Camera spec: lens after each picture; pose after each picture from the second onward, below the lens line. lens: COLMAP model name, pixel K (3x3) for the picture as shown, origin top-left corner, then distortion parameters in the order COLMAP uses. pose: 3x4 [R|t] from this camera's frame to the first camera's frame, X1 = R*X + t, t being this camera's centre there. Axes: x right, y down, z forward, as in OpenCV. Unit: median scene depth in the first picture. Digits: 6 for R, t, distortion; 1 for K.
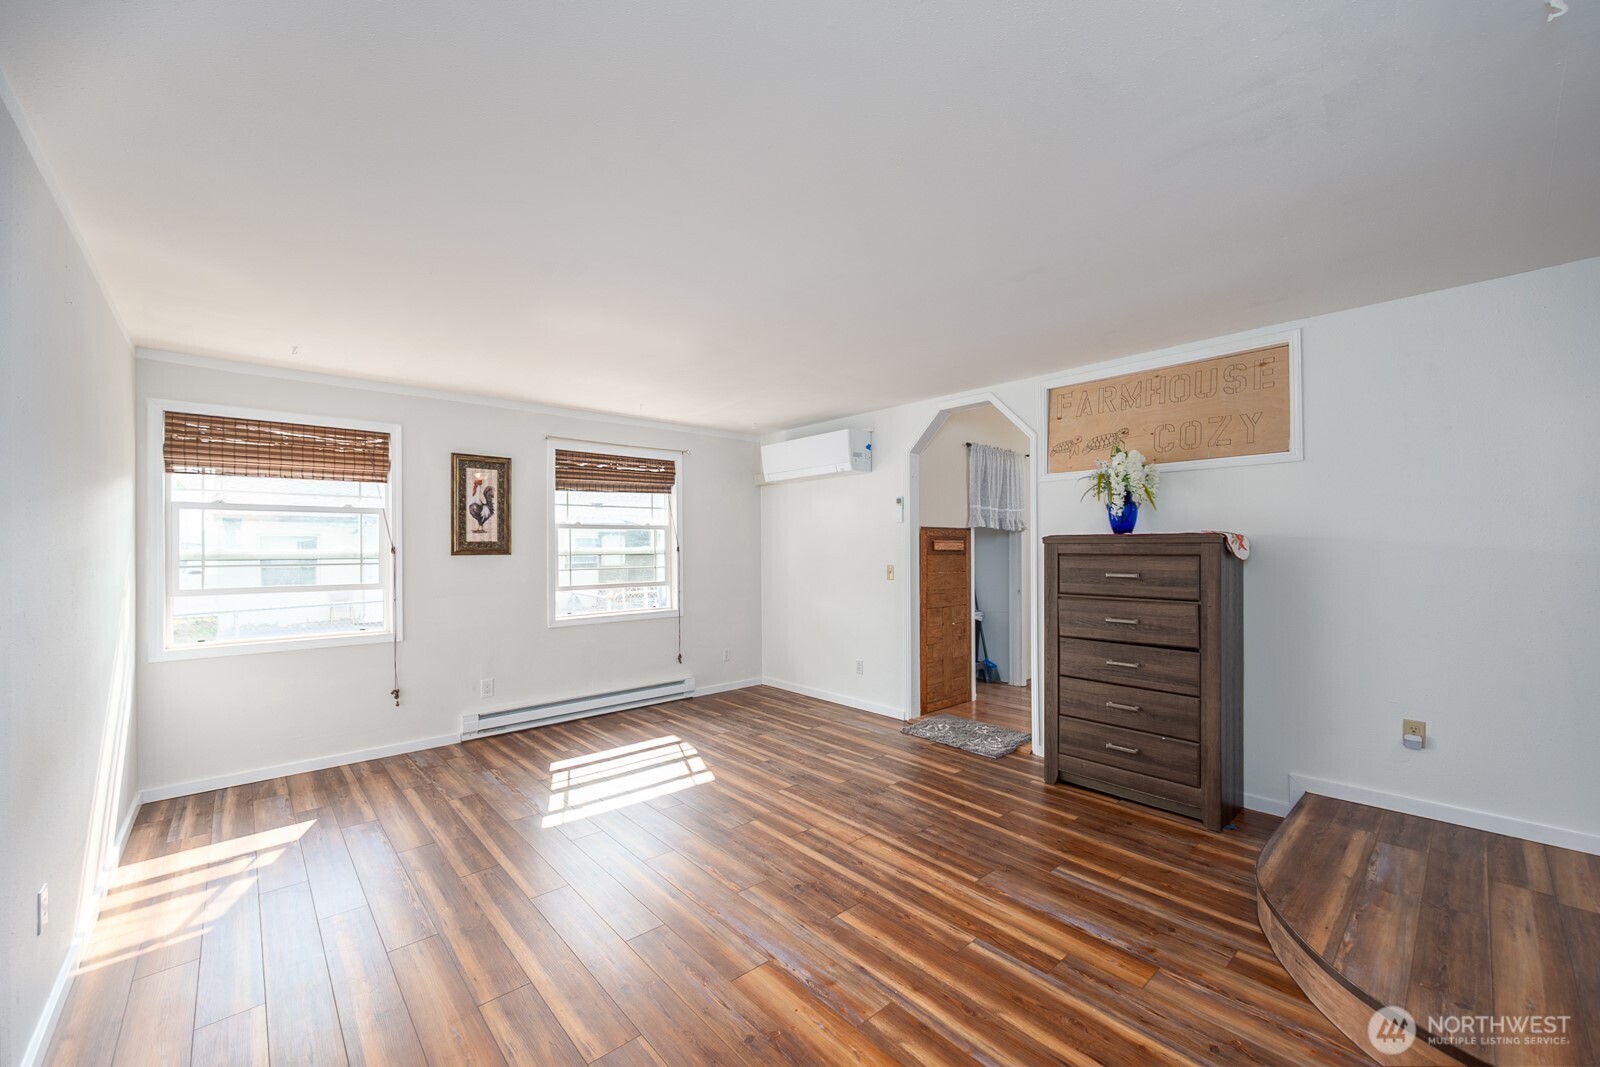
lens RADIAL K [[631.9, 0, 803.9], [0, 631.9, 533.7], [0, 0, 1]] dist [-0.001199, -0.000278]
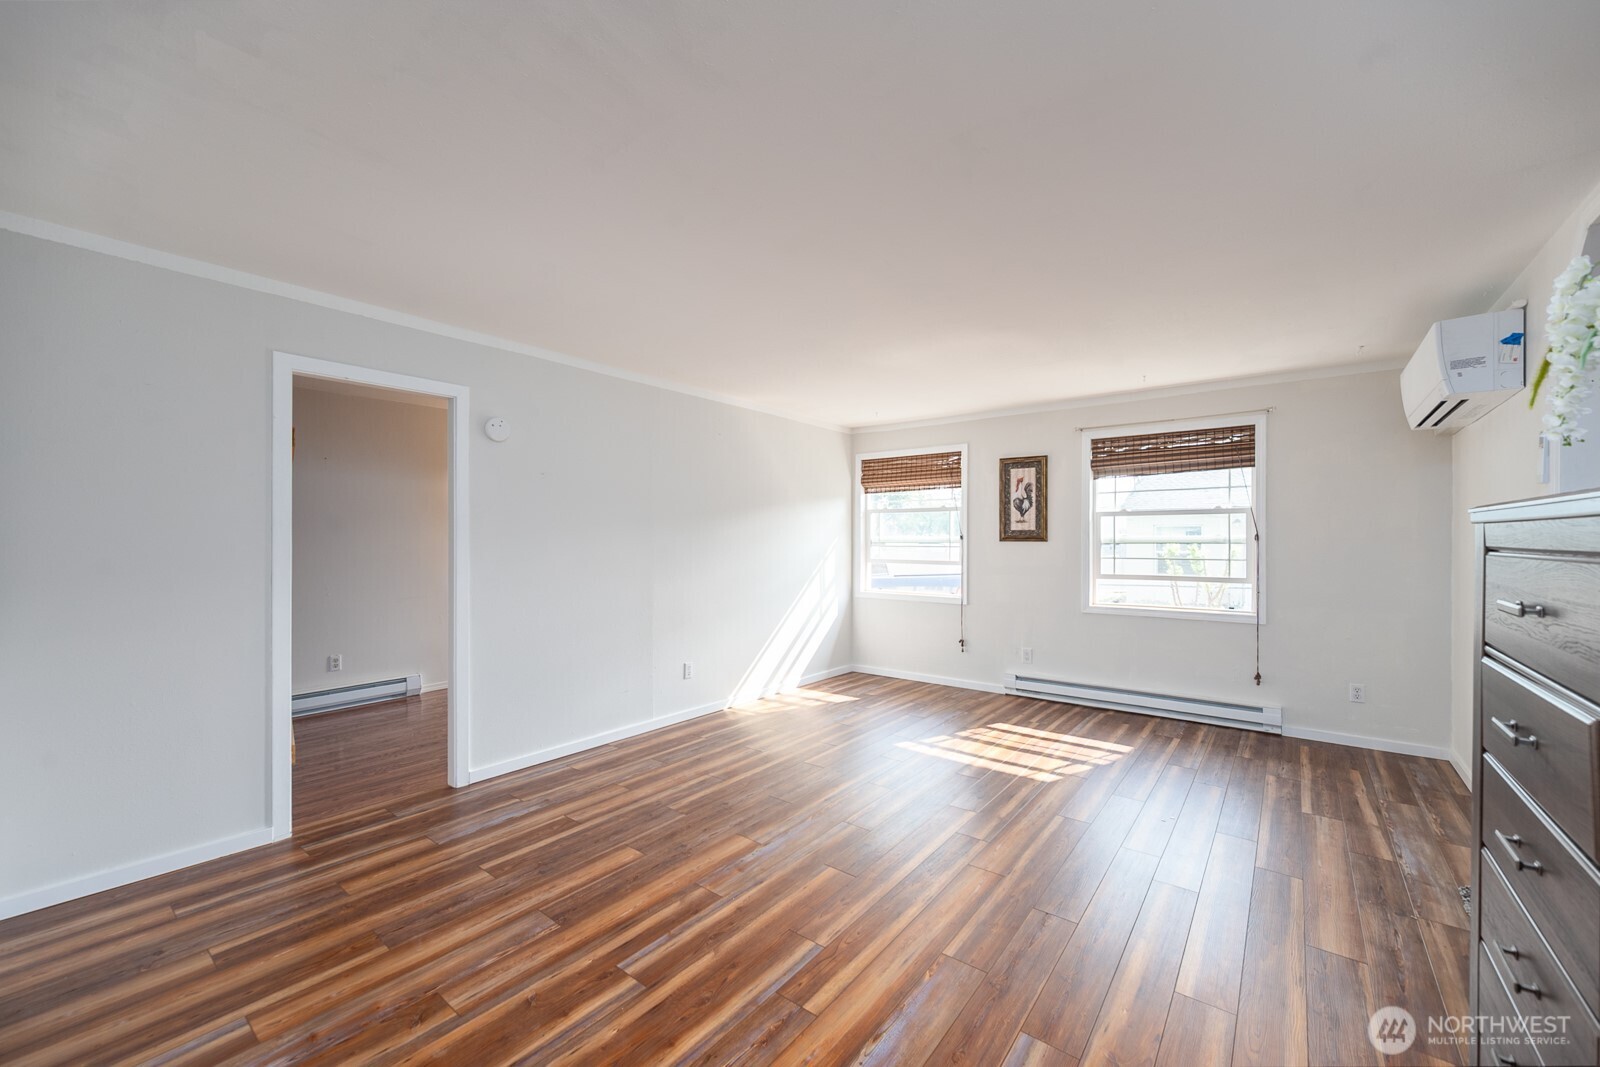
lens RADIAL K [[631.9, 0, 803.9], [0, 631.9, 533.7], [0, 0, 1]] dist [-0.001199, -0.000278]
pose [[0.175264, -0.002560, -0.984518, 0.628011], [0.018712, 0.999825, 0.000732, 0.011494], [0.984344, -0.018550, 0.175281, 0.427638]]
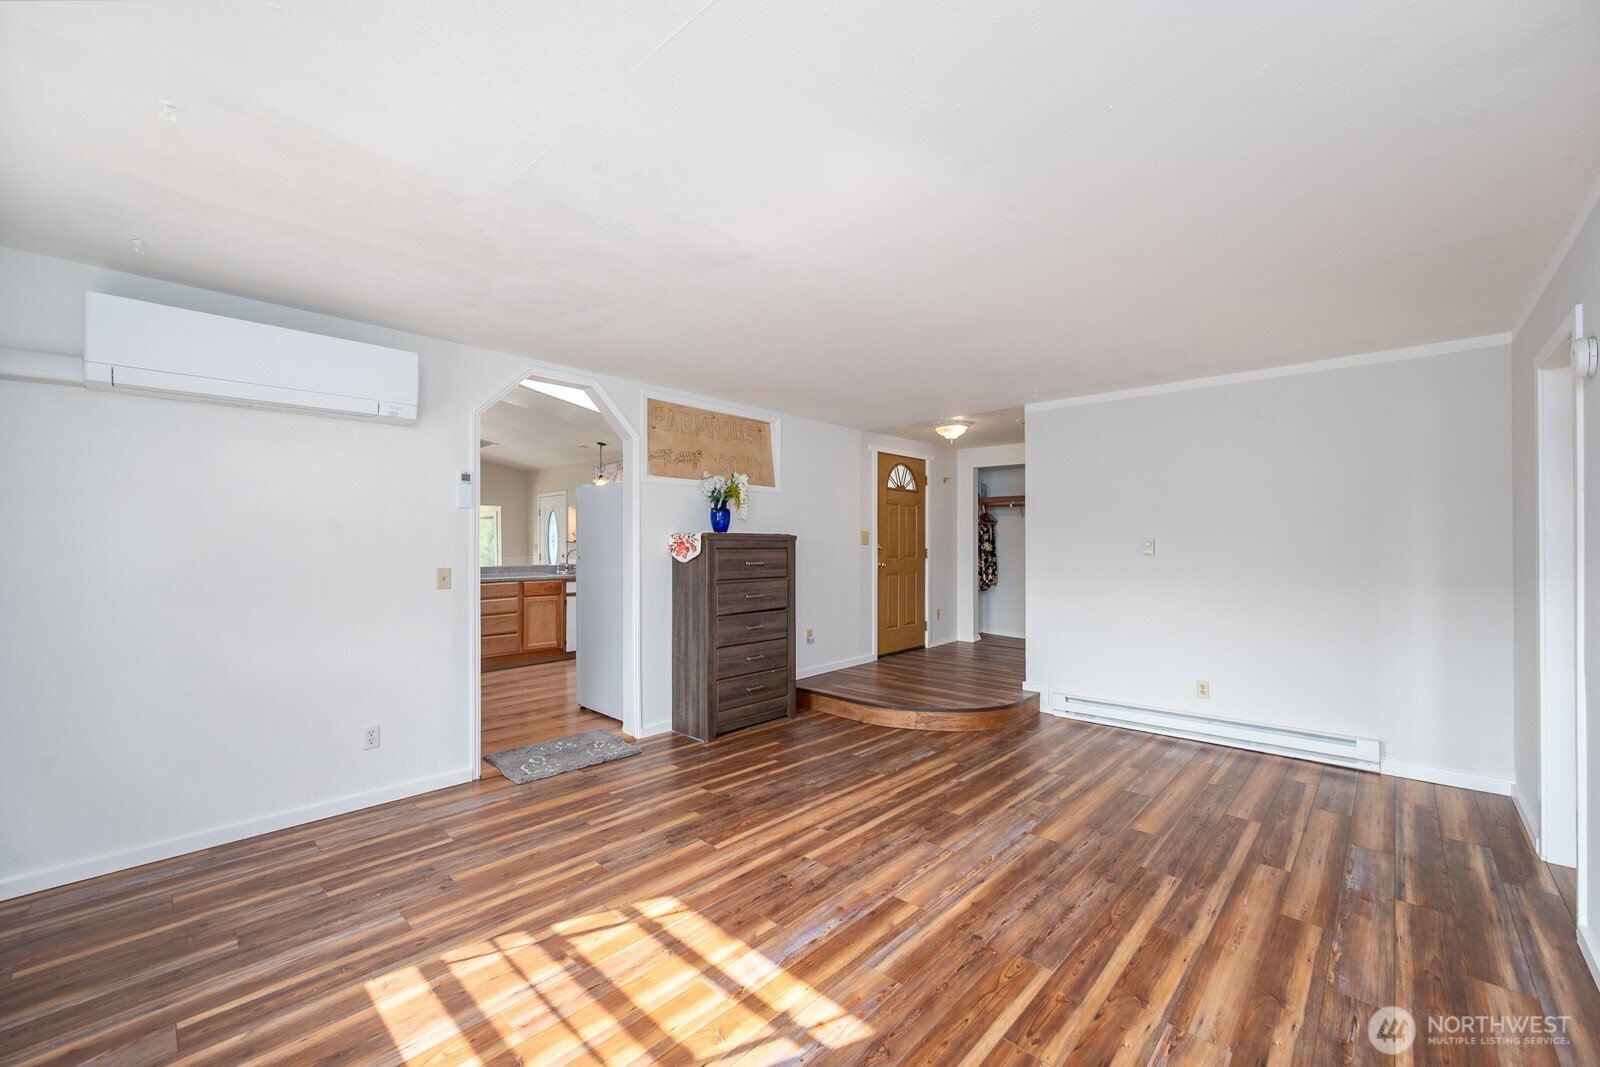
lens RADIAL K [[631.9, 0, 803.9], [0, 631.9, 533.7], [0, 0, 1]] dist [-0.001199, -0.000278]
pose [[-0.085463, 0.019221, 0.996156, -0.706634], [-0.021055, 0.999556, -0.021093, 0.022603], [-0.996119, -0.022777, -0.085020, 0.808351]]
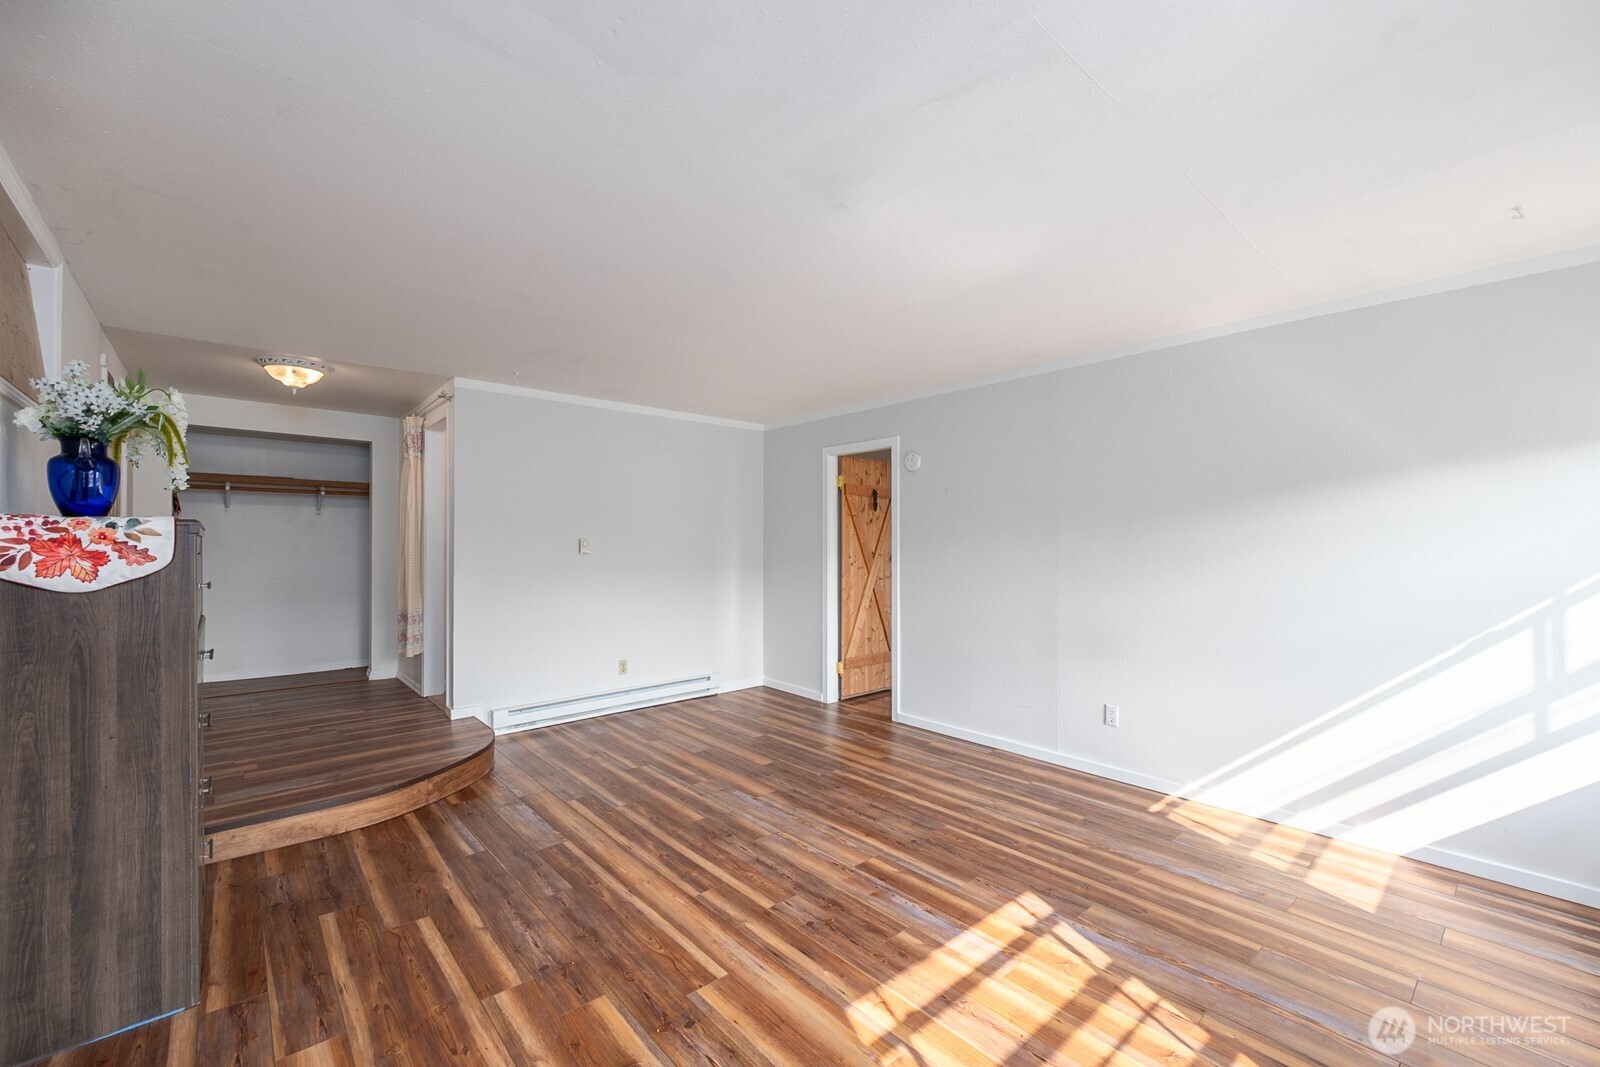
lens RADIAL K [[662.0, 0, 804.0], [0, 662.0, 528.2], [0, 0, 1]] dist [-0.007538, -0.000138]
pose [[-0.999897, 0.004420, 0.013620, -0.099586], [0.003853, 0.999134, -0.041436, 0.029489], [-0.013791, -0.041379, -0.999048, 1.337691]]
